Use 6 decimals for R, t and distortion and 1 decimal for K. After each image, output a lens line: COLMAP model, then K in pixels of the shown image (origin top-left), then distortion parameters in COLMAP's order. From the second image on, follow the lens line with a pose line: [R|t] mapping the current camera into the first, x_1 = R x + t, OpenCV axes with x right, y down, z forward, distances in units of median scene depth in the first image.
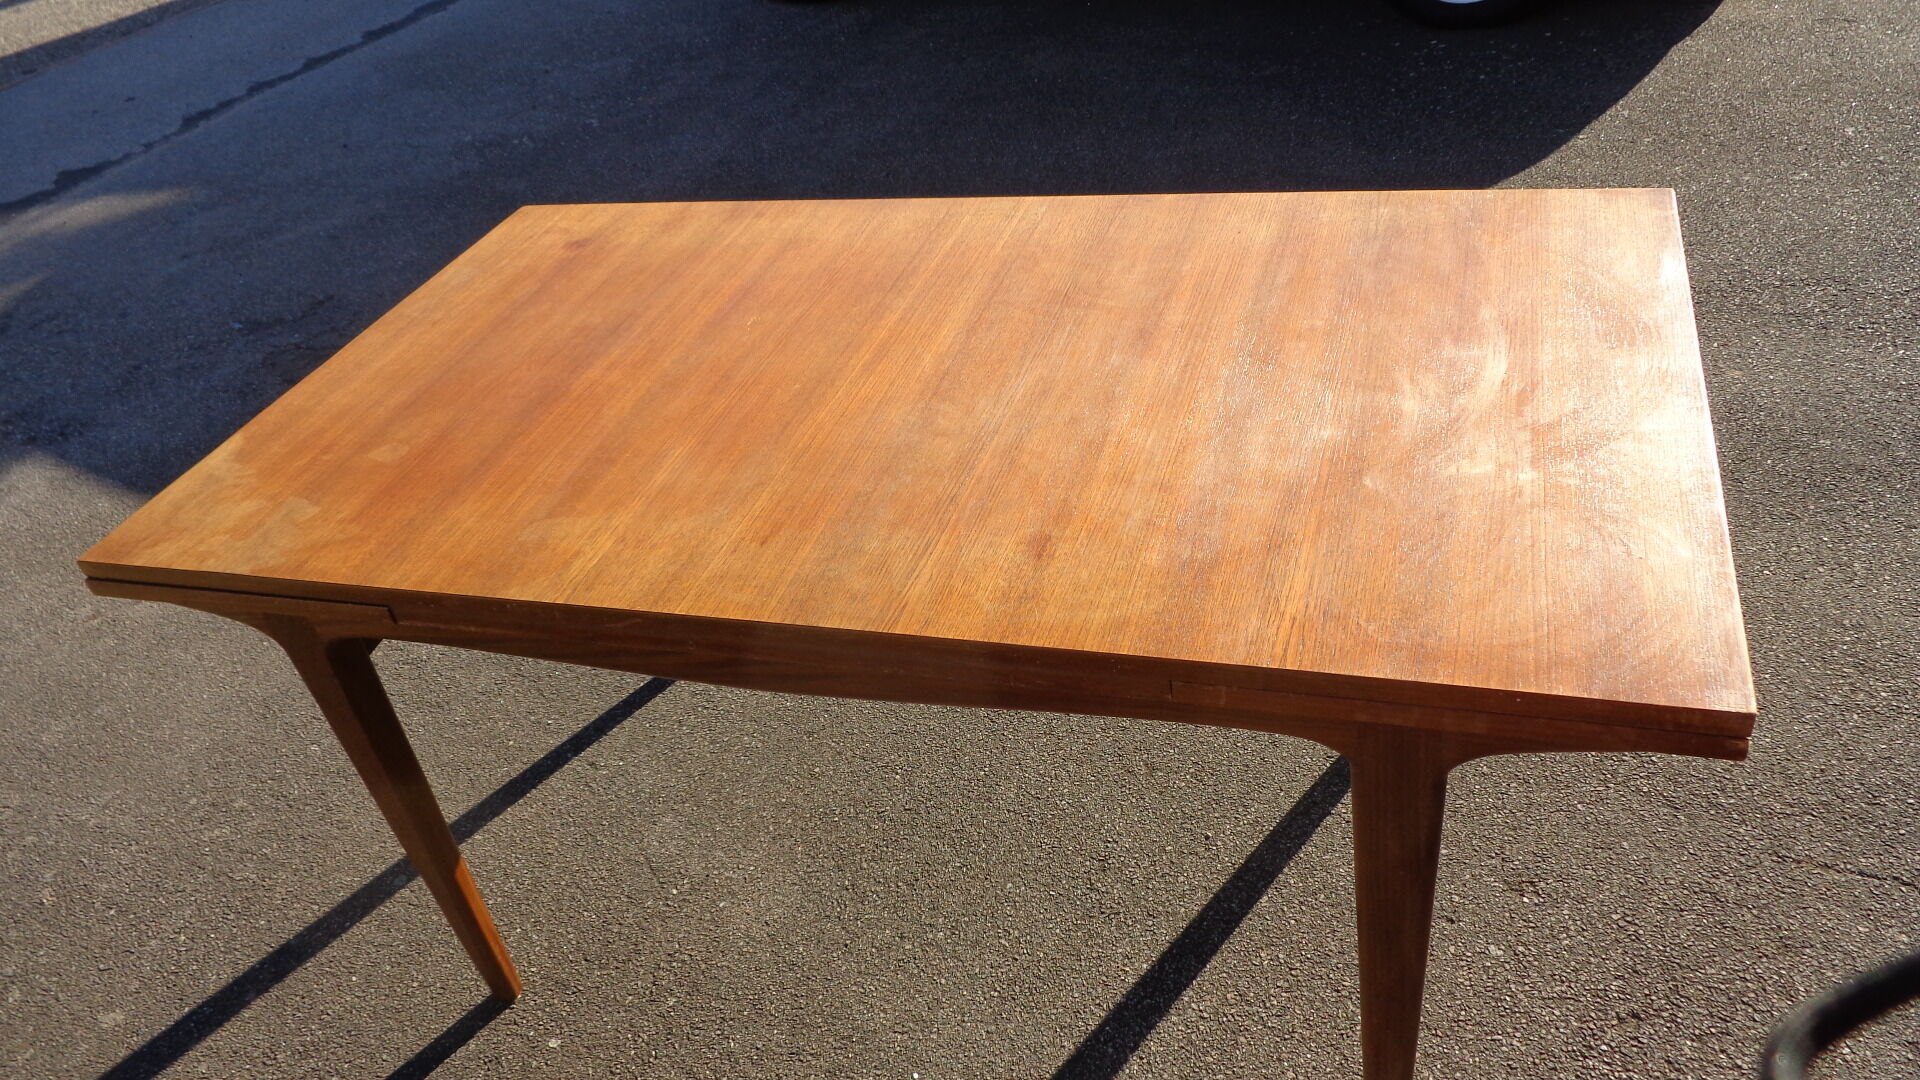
lens RADIAL K [[1548.2, 0, 960.0], [0, 1548.2, 540.0], [0, 0, 1]] dist [-0.004330, -0.010009]
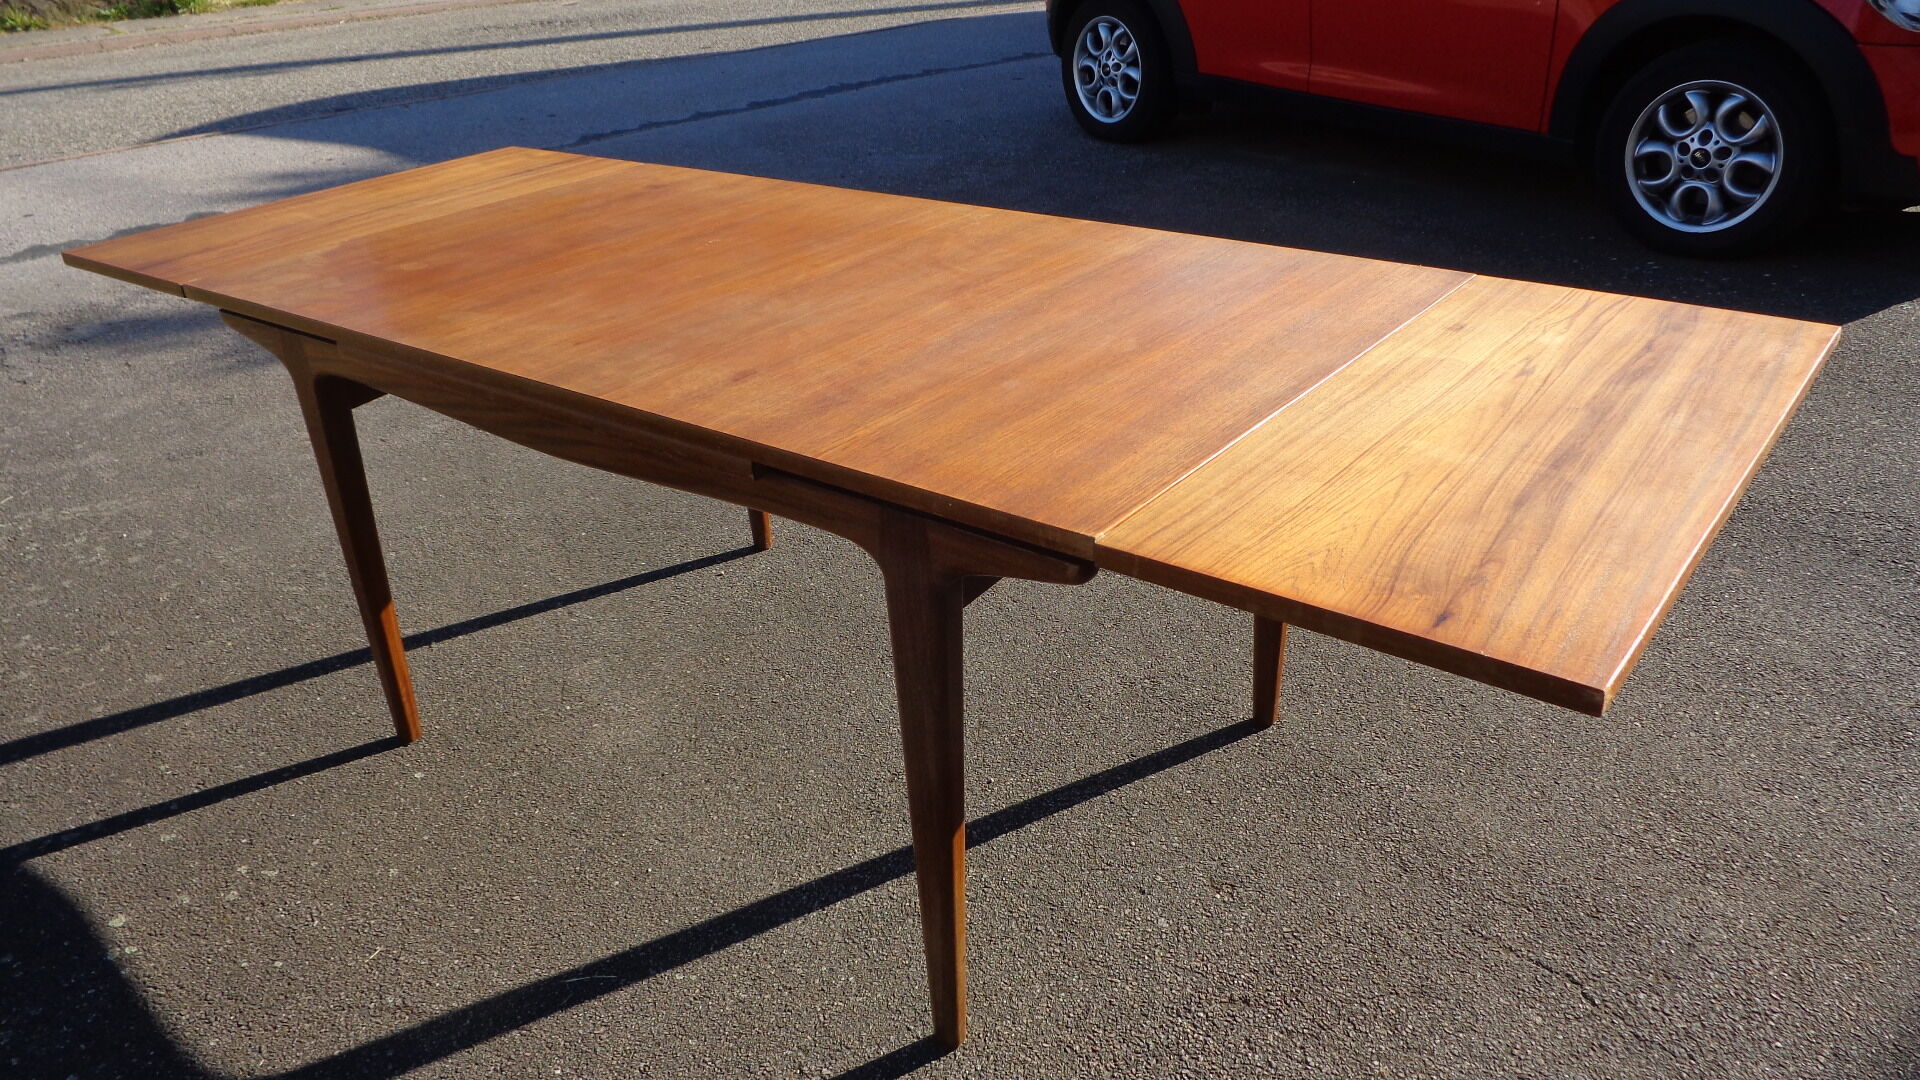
lens RADIAL K [[1559.1, 0, 960.0], [0, 1559.1, 540.0], [0, 0, 1]] dist [-0.015534, -0.000795]
pose [[0.932650, 0.240382, -0.269036, 0.413042], [-0.273000, 0.957732, -0.090662, 0.137853], [0.235871, 0.158003, 0.958853, -0.106351]]
